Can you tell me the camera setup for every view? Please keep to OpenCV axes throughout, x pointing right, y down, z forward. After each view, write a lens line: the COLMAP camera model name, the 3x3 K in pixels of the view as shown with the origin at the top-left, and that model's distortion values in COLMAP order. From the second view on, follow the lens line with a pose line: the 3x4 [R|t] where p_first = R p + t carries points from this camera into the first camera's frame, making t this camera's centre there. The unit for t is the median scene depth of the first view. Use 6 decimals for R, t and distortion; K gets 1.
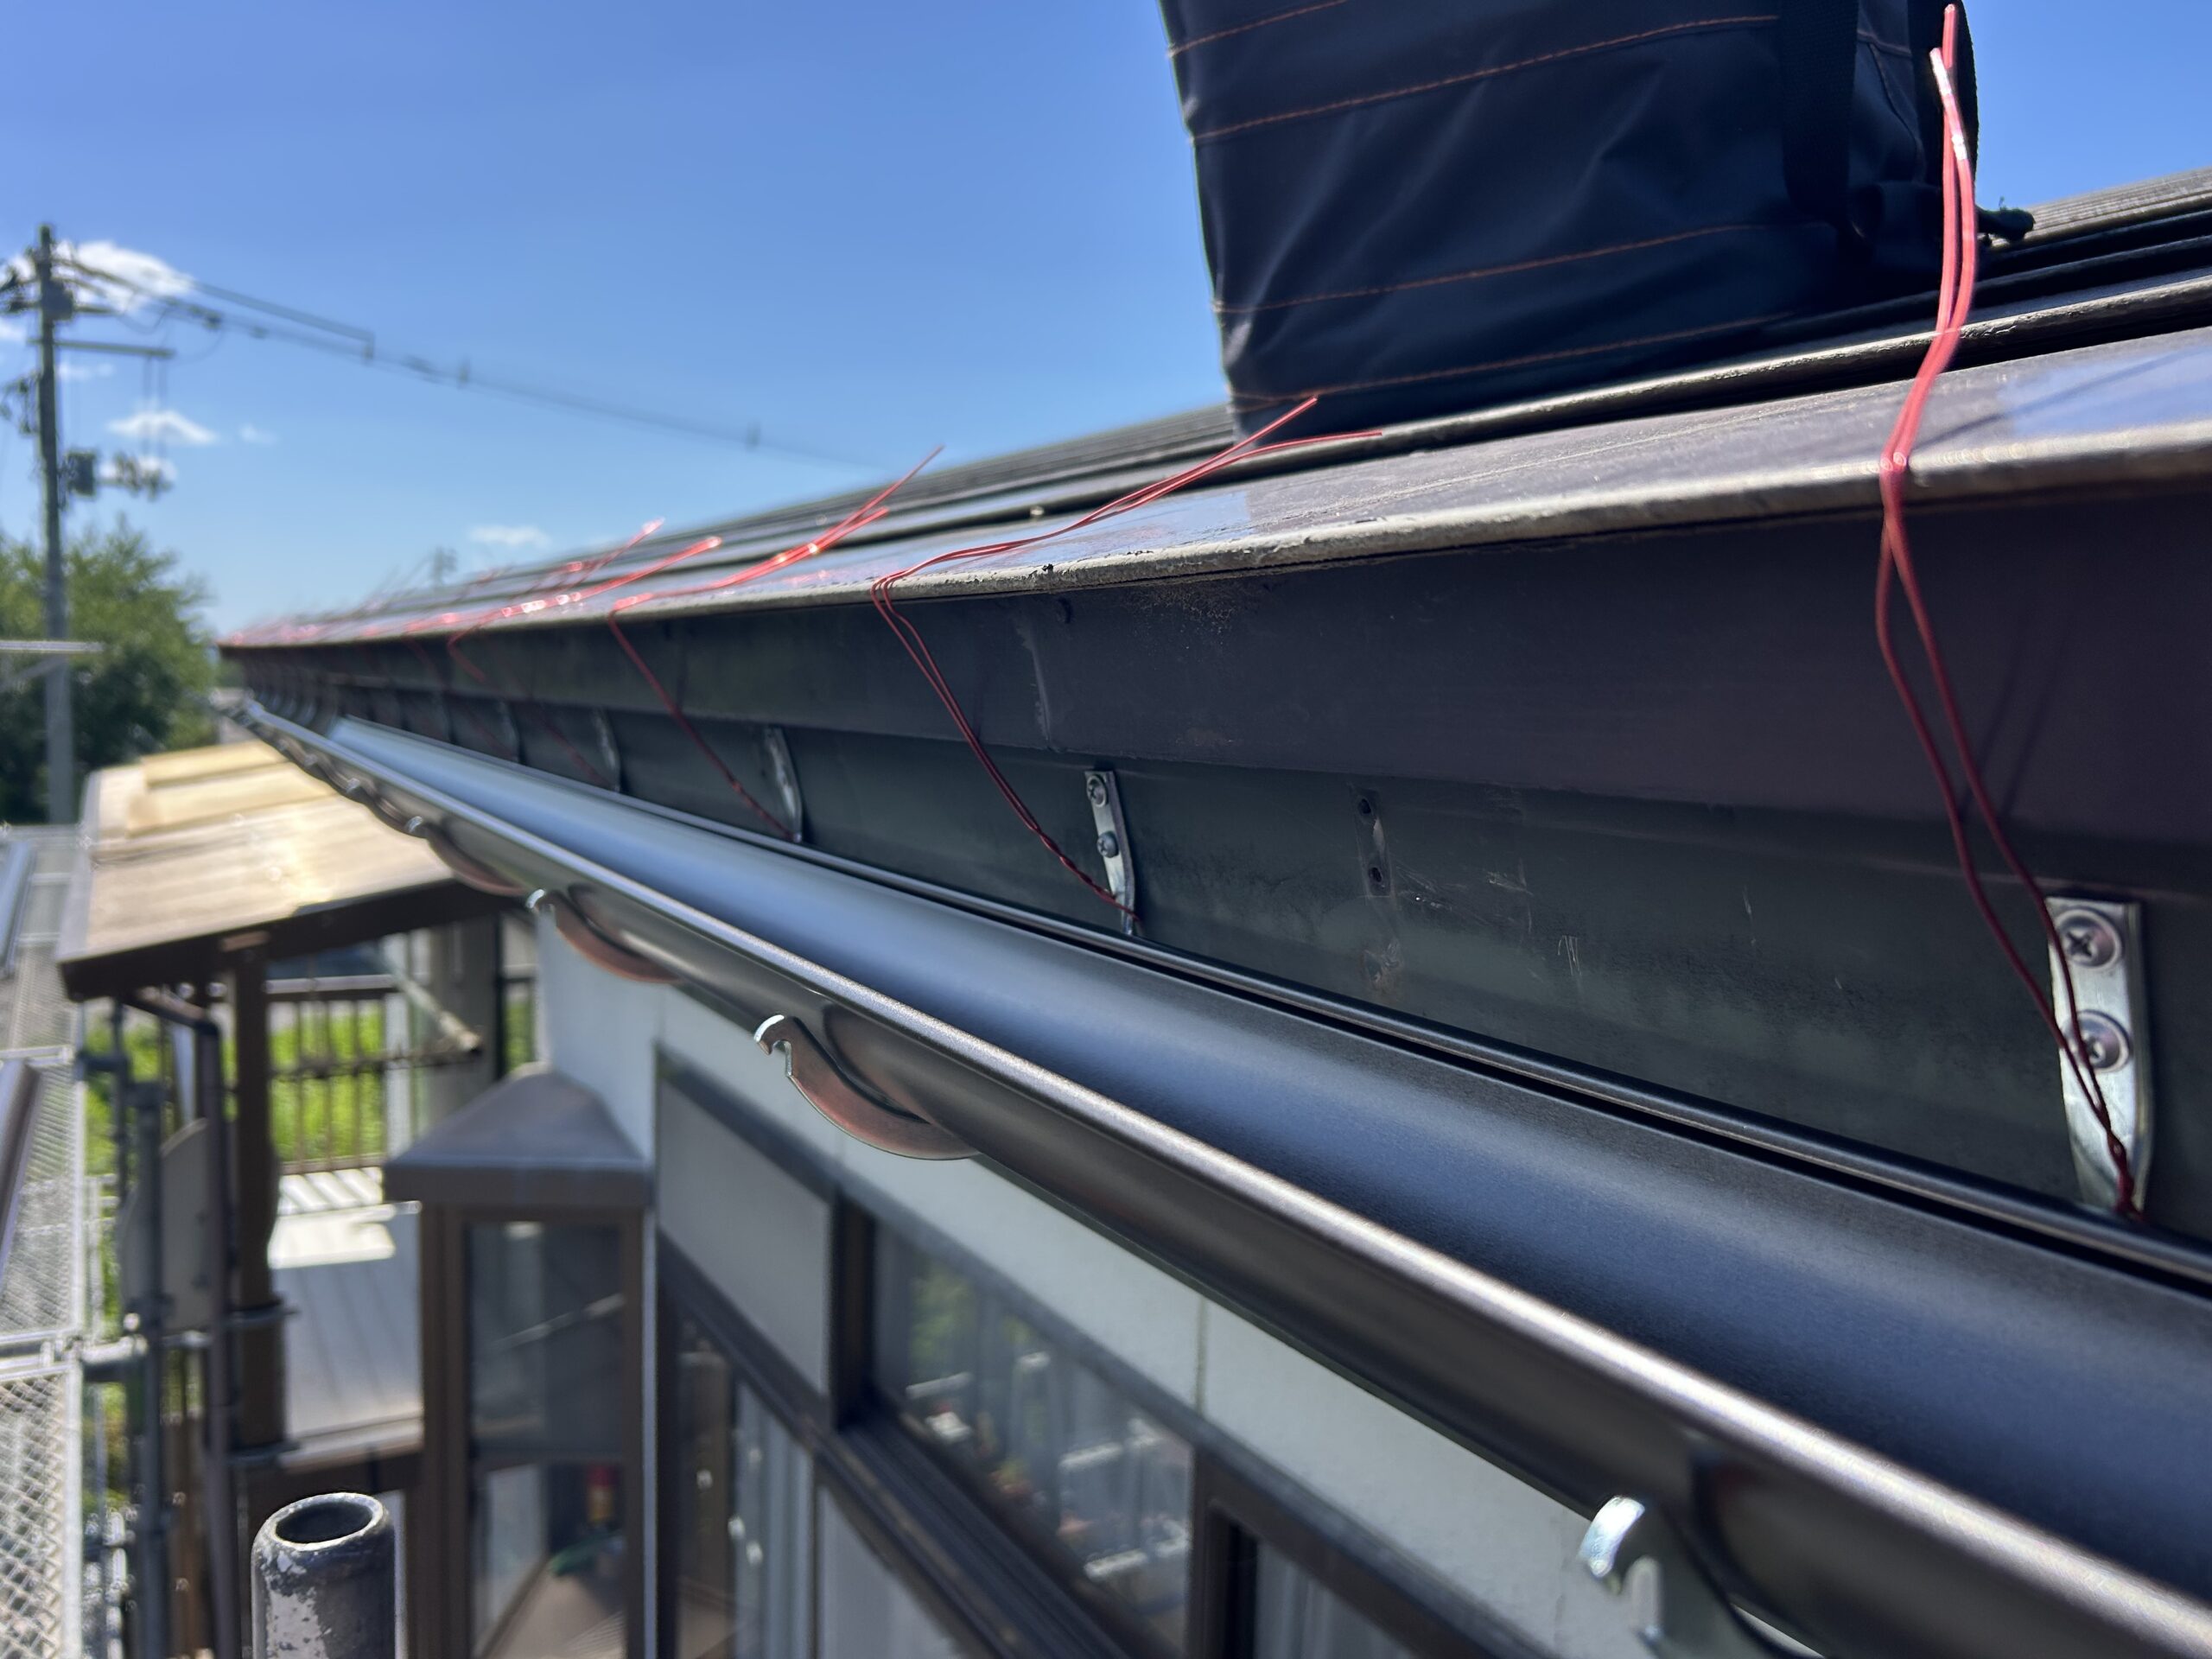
lens RADIAL K [[1677.6, 0, 1109.9], [0, 1677.6, 822.9], [0, 0, 1]] dist [0.018912, -0.036811]
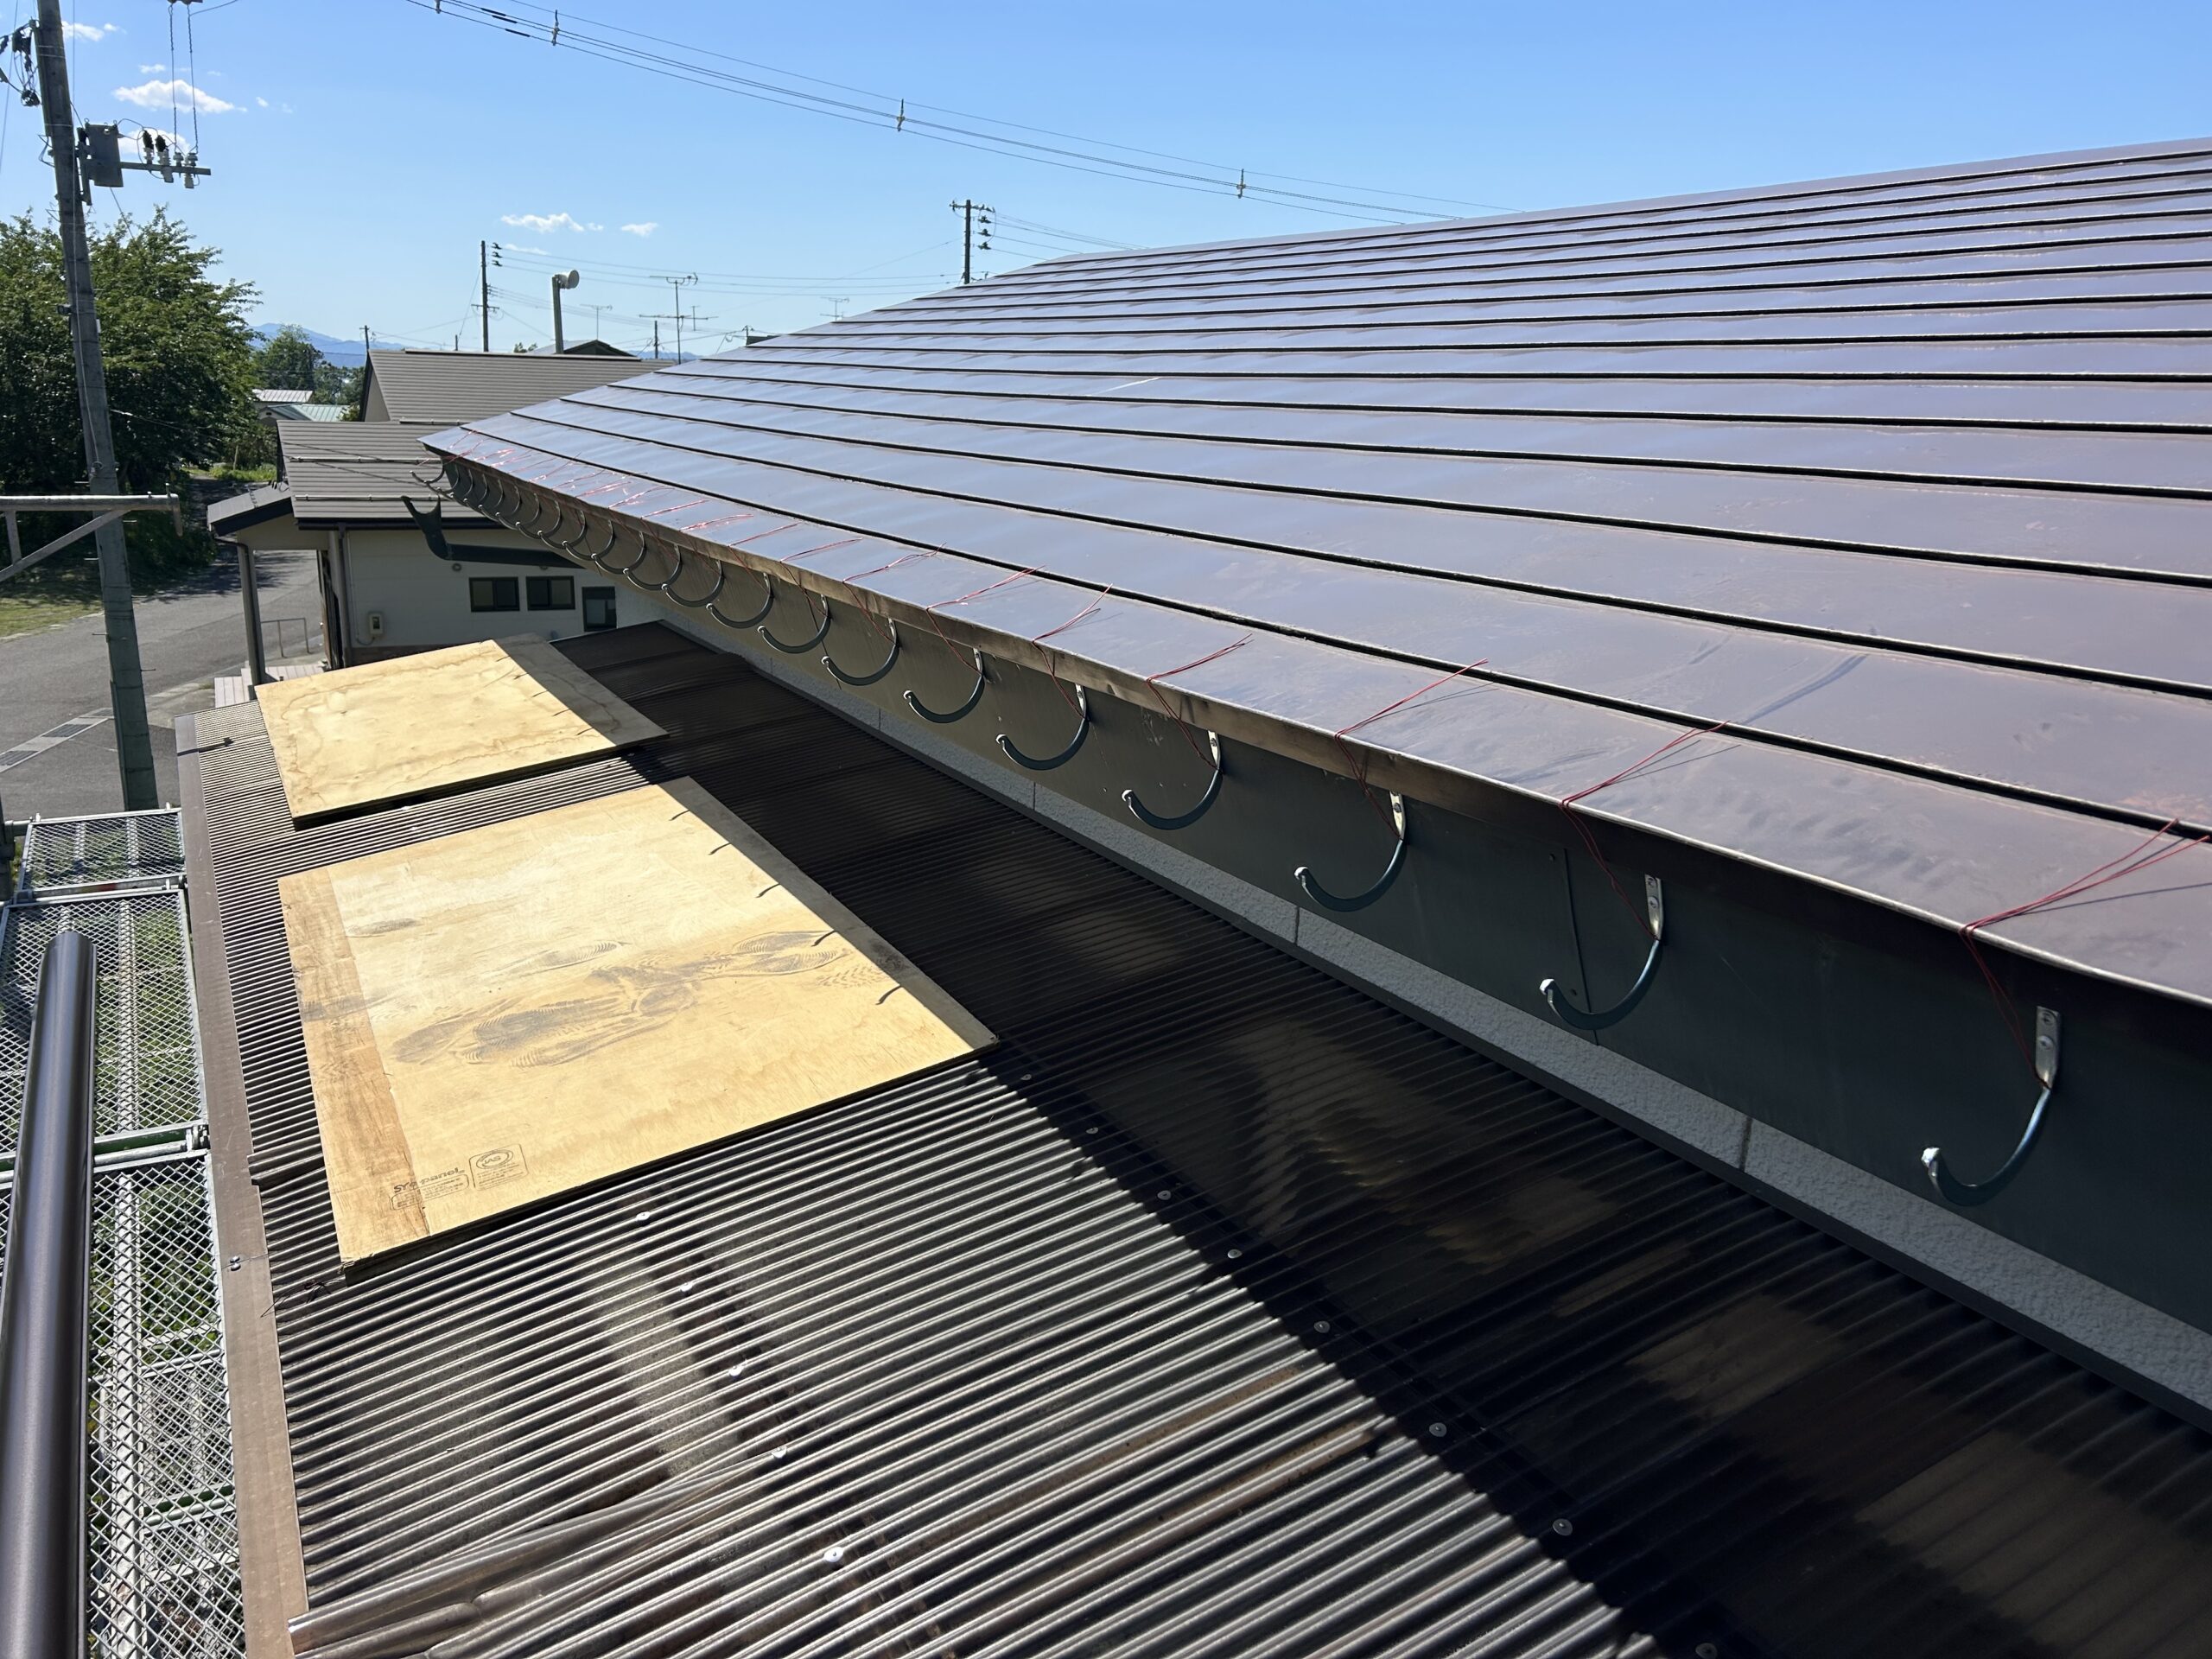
lens RADIAL K [[1677.6, 0, 1112.4], [0, 1677.6, 841.1], [0, 0, 1]] dist [0.018912, -0.036811]
pose [[0.999564, 0.014146, -0.025929, -0.094906], [-0.009102, 0.982659, 0.185197, -0.035456], [0.028099, -0.184880, 0.982359, 0.151144]]
